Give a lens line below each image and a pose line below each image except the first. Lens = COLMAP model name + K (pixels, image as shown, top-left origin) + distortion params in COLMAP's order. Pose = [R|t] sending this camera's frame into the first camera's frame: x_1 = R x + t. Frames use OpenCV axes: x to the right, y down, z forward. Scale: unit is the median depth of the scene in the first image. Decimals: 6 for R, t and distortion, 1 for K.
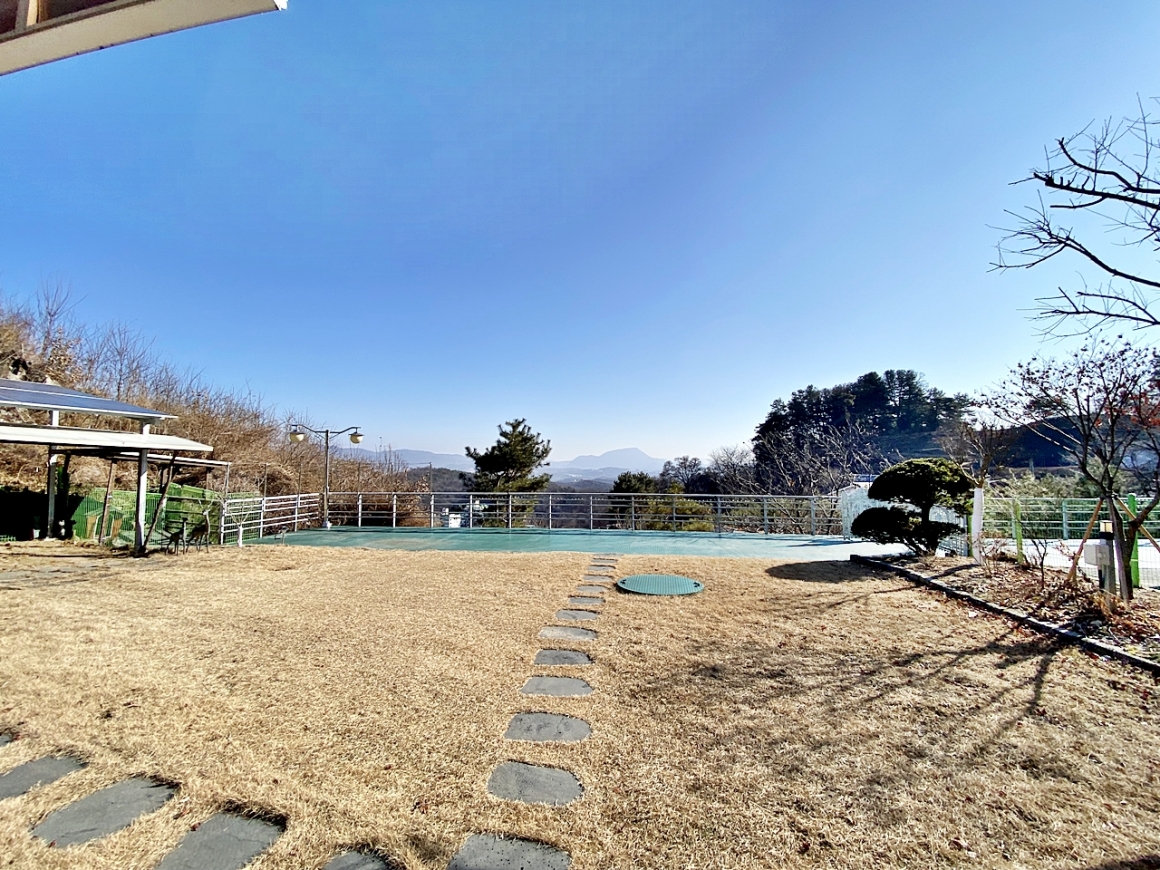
lens RADIAL K [[454.2, 0, 577.2], [0, 454.2, 432.2], [0, 0, 1]] dist [-0.000243, -0.012831]
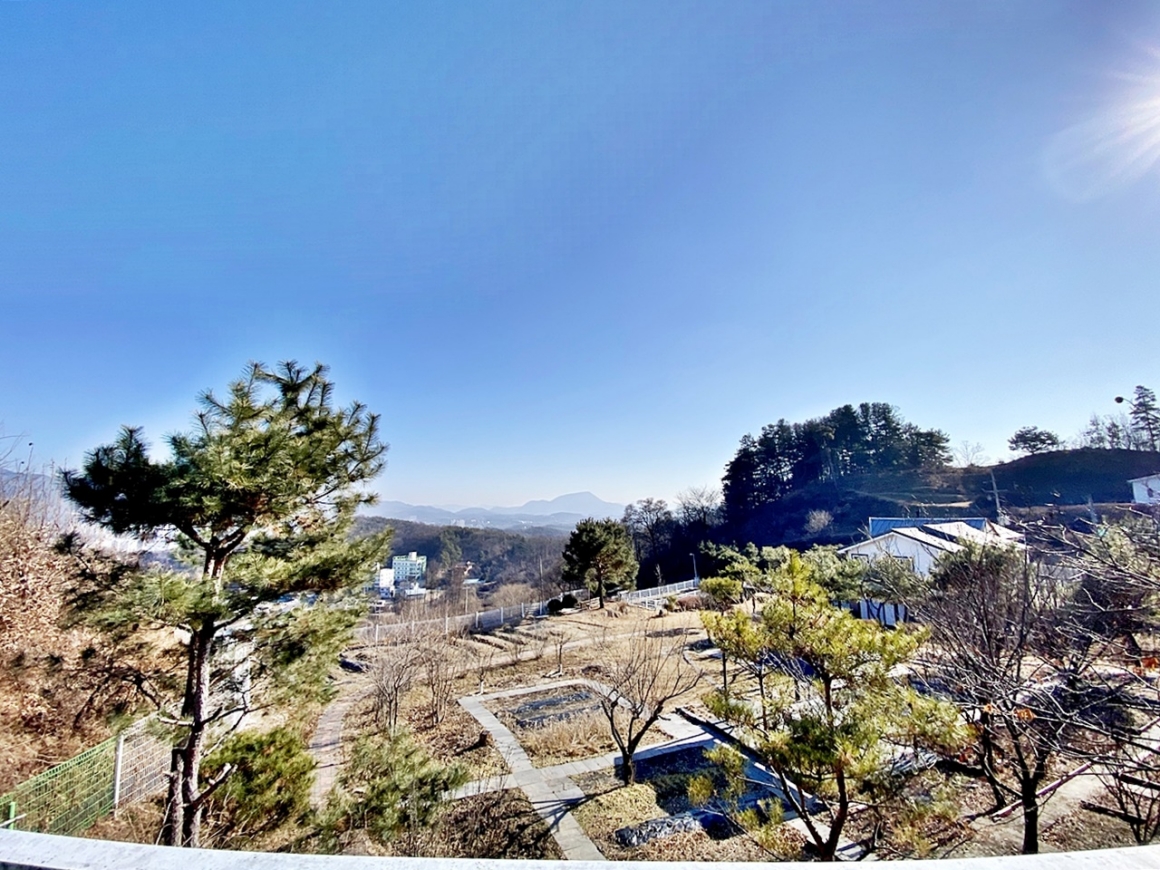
lens RADIAL K [[468.2, 0, 583.7], [0, 468.2, 438.9], [0, 0, 1]] dist [0.001906, -0.014185]
pose [[0.993157, 0.007230, 0.116564, 0.007122], [0.001949, 0.996916, -0.078447, 0.009530], [-0.116772, 0.078137, 0.990080, 0.116938]]
